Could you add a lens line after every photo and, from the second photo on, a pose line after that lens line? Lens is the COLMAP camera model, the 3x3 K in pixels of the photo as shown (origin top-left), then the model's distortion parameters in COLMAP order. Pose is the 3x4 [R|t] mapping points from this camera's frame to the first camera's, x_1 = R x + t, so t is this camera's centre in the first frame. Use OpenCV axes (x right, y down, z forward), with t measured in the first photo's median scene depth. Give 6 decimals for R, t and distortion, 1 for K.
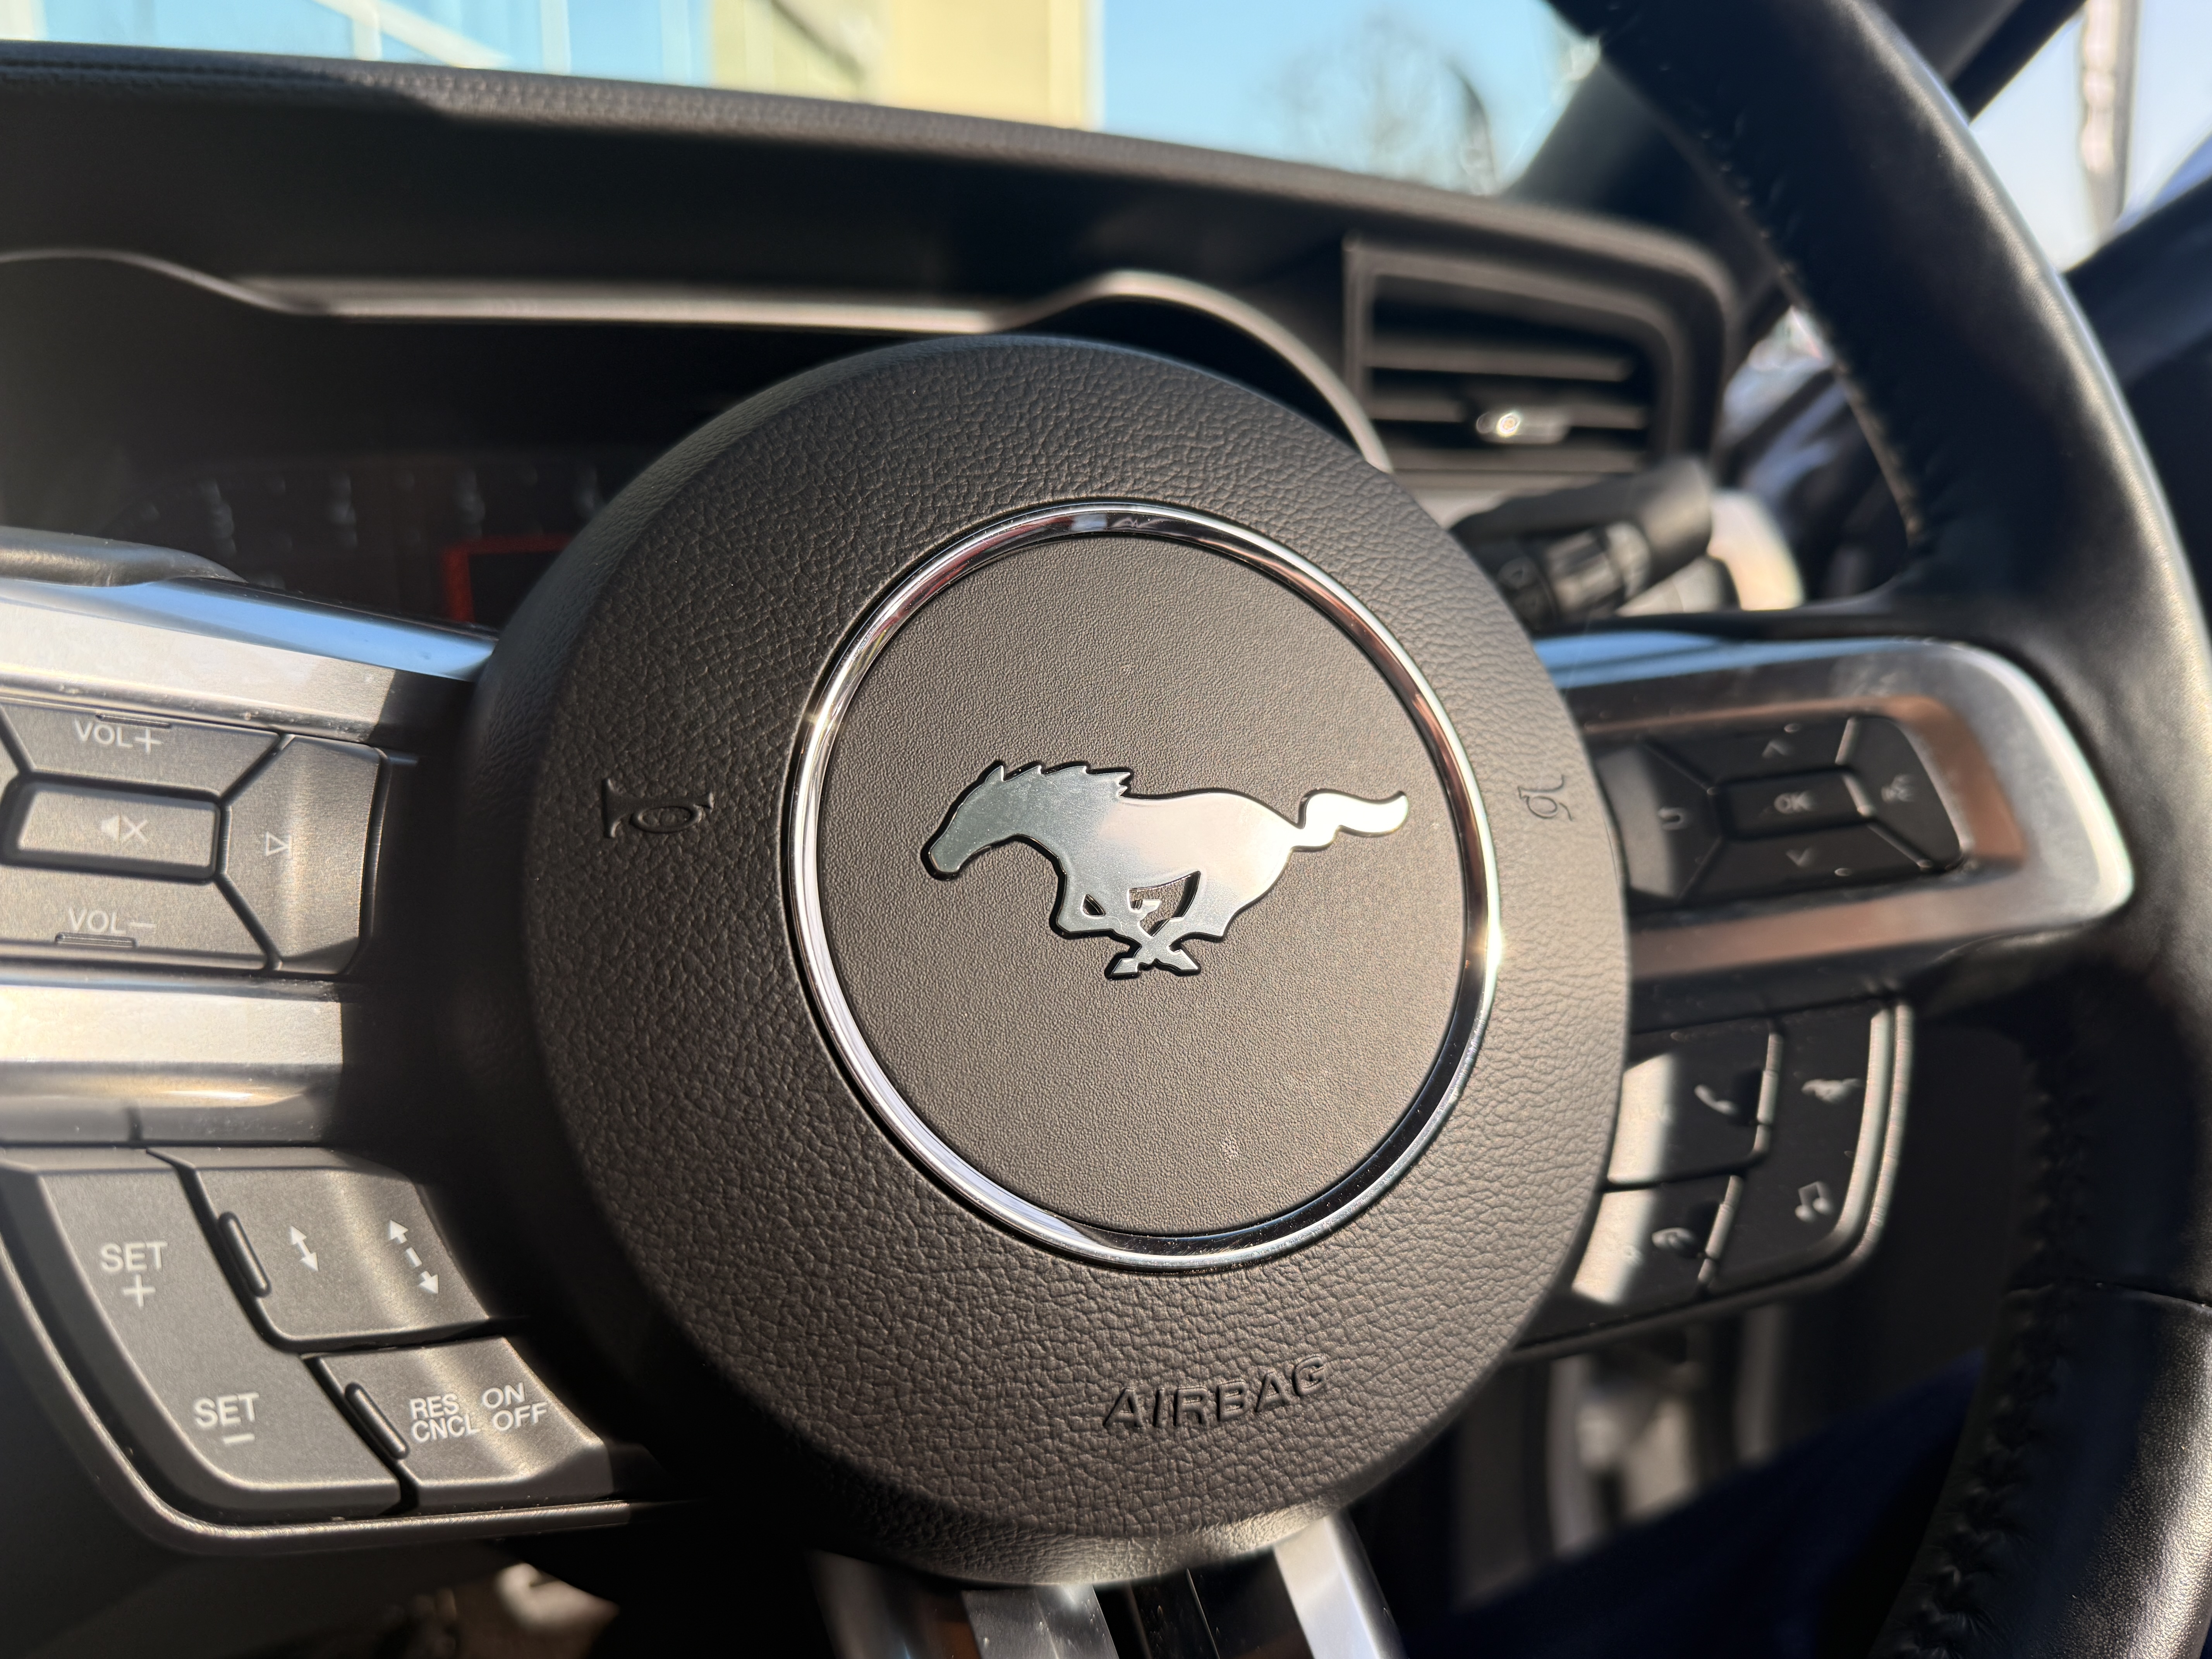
lens RADIAL K [[1623.5, 0, 1068.6], [0, 1623.5, 831.0], [0, 0, 1]] dist [0.172205, -0.423783]
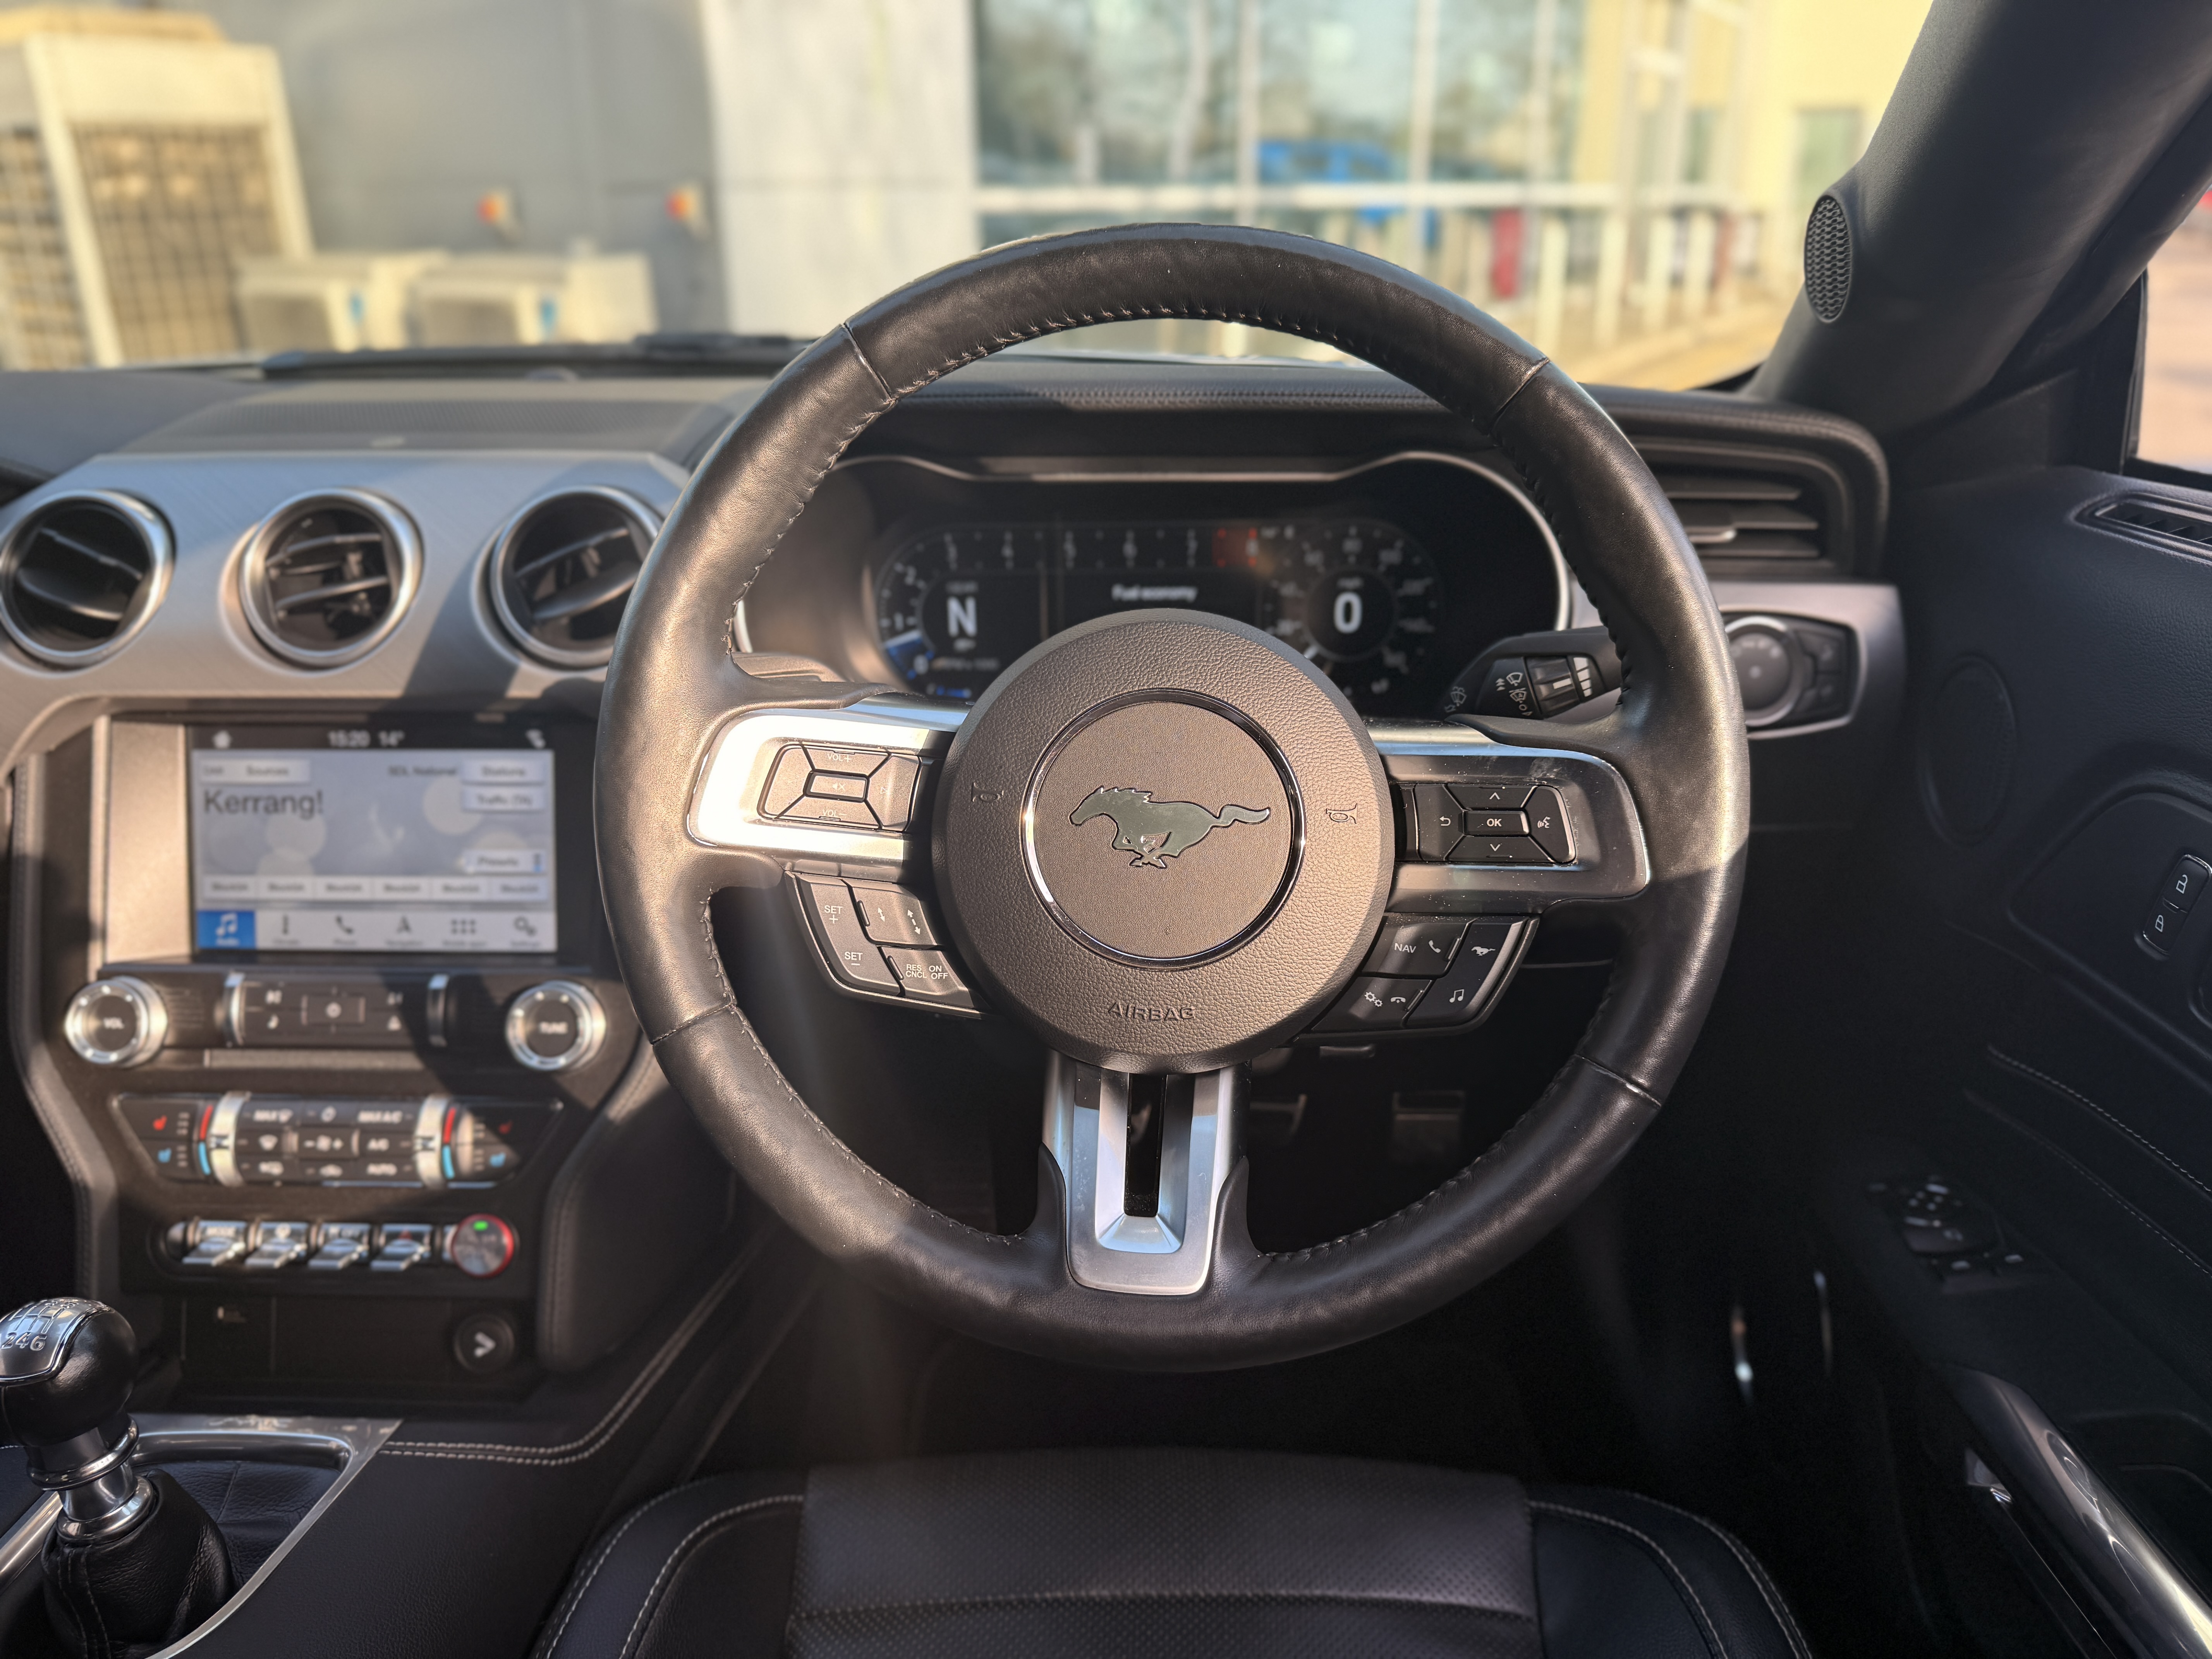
lens RADIAL K [[1604.0, 0, 1106.0], [0, 1604.0, 829.5], [0, 0, 1]] dist [0.006757, -0.003818]
pose [[0.897836, 0.123174, -0.422752, 1.226429], [-0.067883, 0.987320, 0.143498, -0.390381], [0.435066, -0.100140, 0.894812, -1.599943]]
